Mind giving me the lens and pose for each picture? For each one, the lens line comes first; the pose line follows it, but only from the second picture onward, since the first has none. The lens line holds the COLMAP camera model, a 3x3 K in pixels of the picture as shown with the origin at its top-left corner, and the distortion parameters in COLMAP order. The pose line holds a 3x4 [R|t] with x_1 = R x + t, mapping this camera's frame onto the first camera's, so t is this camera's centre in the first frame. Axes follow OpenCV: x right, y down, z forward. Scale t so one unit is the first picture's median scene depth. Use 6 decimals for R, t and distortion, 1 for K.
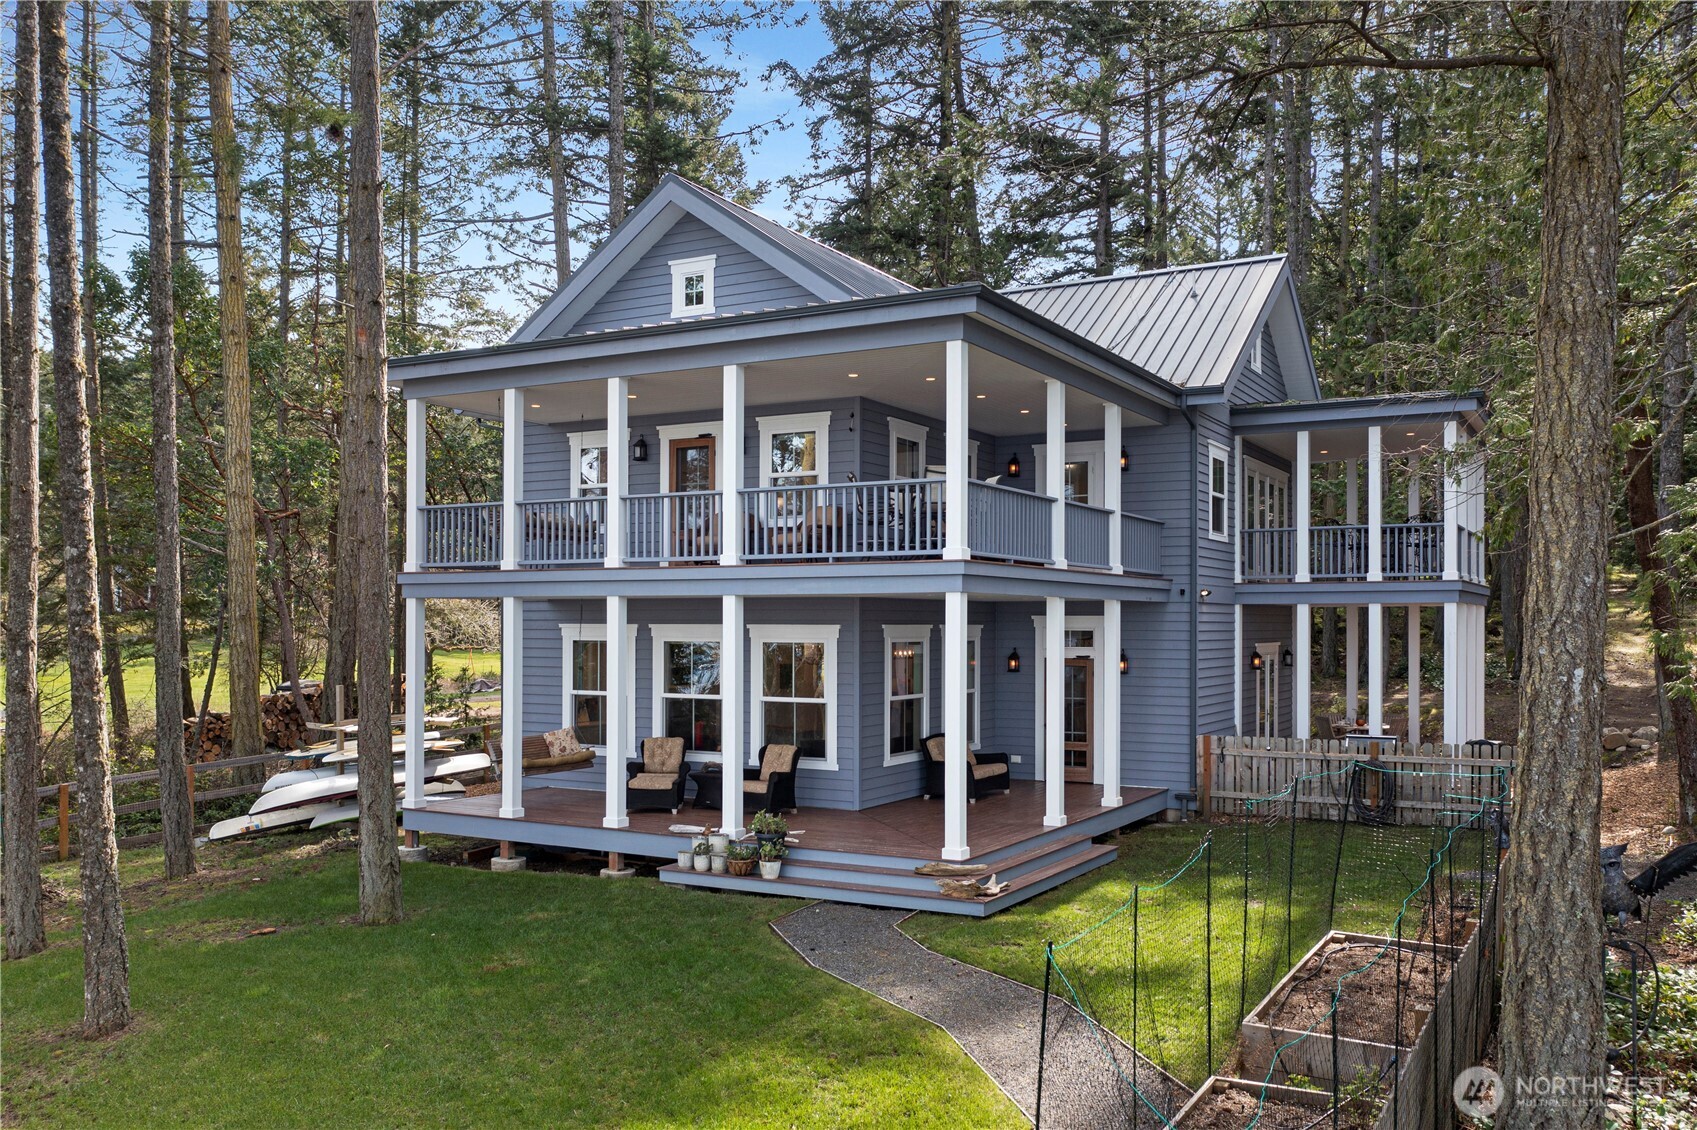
lens RADIAL K [[1383.9, 0, 861.8], [0, 1383.9, 565.0], [0, 0, 1]] dist [-0.017235, 0.010499]
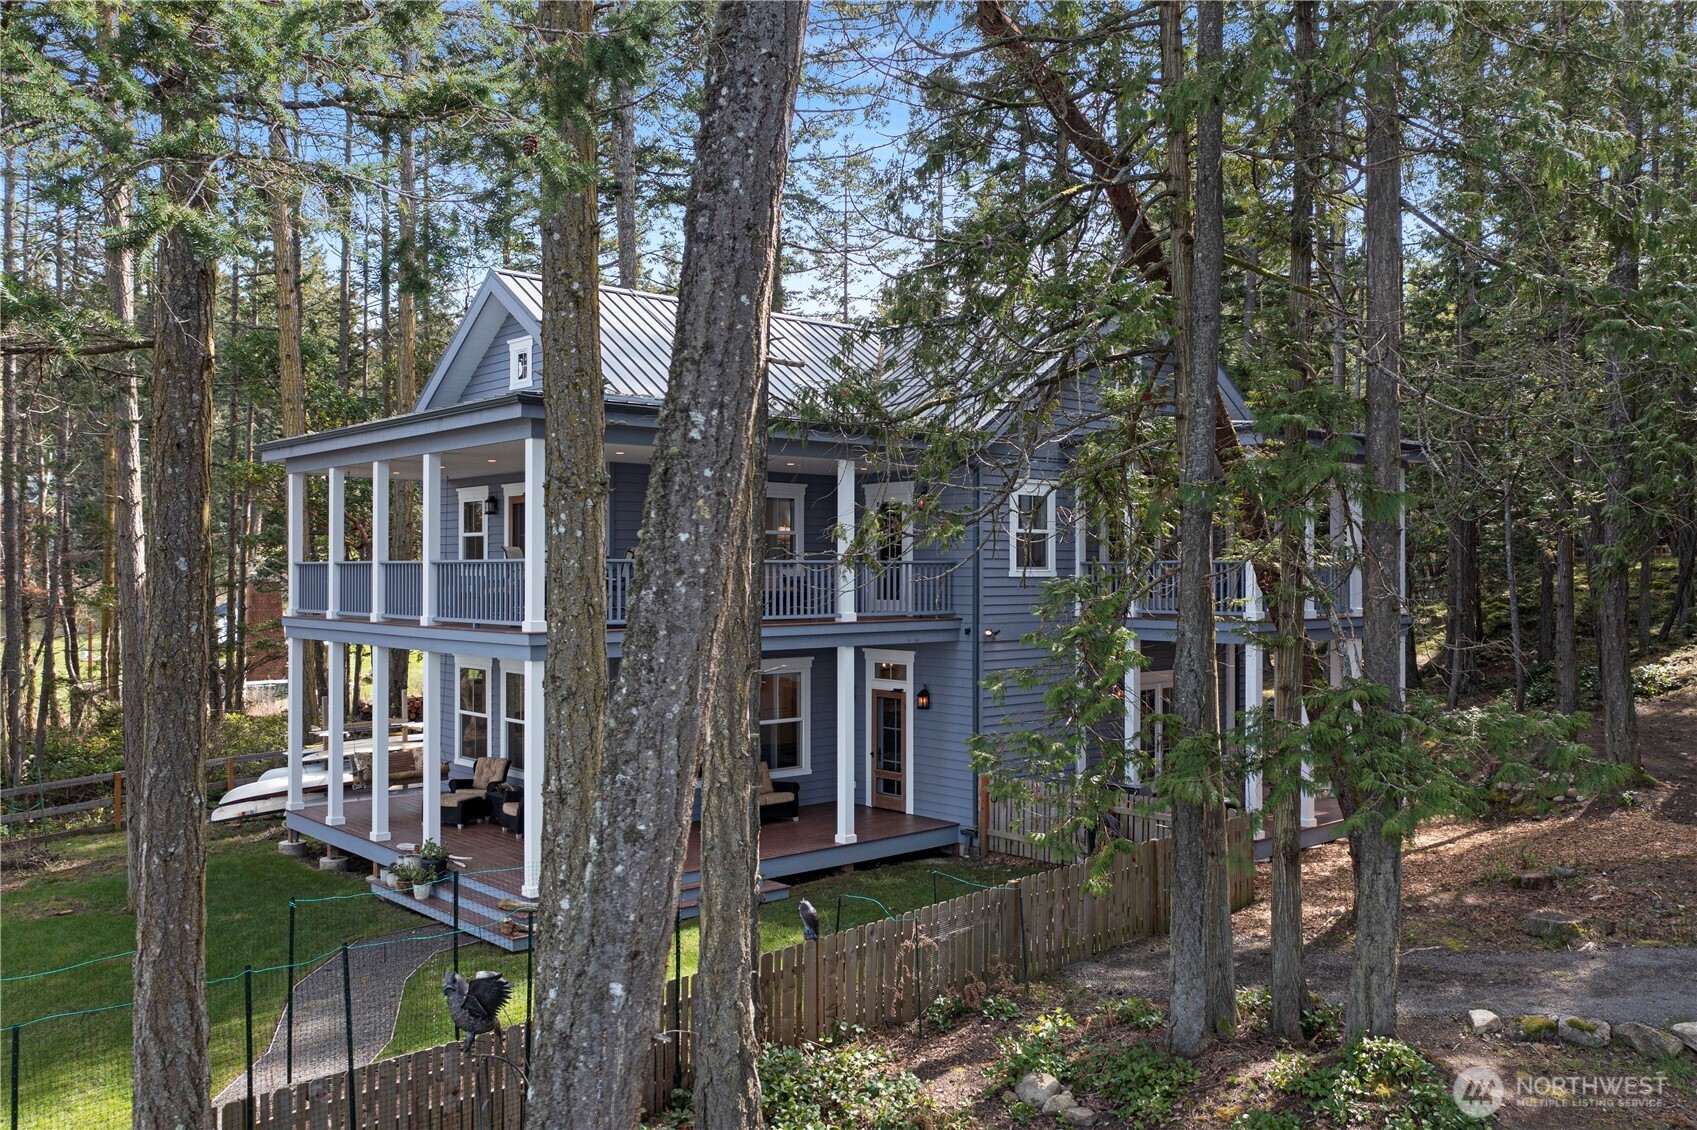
lens RADIAL K [[1383.9, 0, 861.8], [0, 1383.9, 565.0], [0, 0, 1]] dist [-0.017235, 0.010499]
pose [[0.939335, -0.006423, -0.342940, 0.527361], [0.020960, 0.999031, 0.038698, -0.073050], [0.342360, -0.043539, 0.938560, 0.024630]]
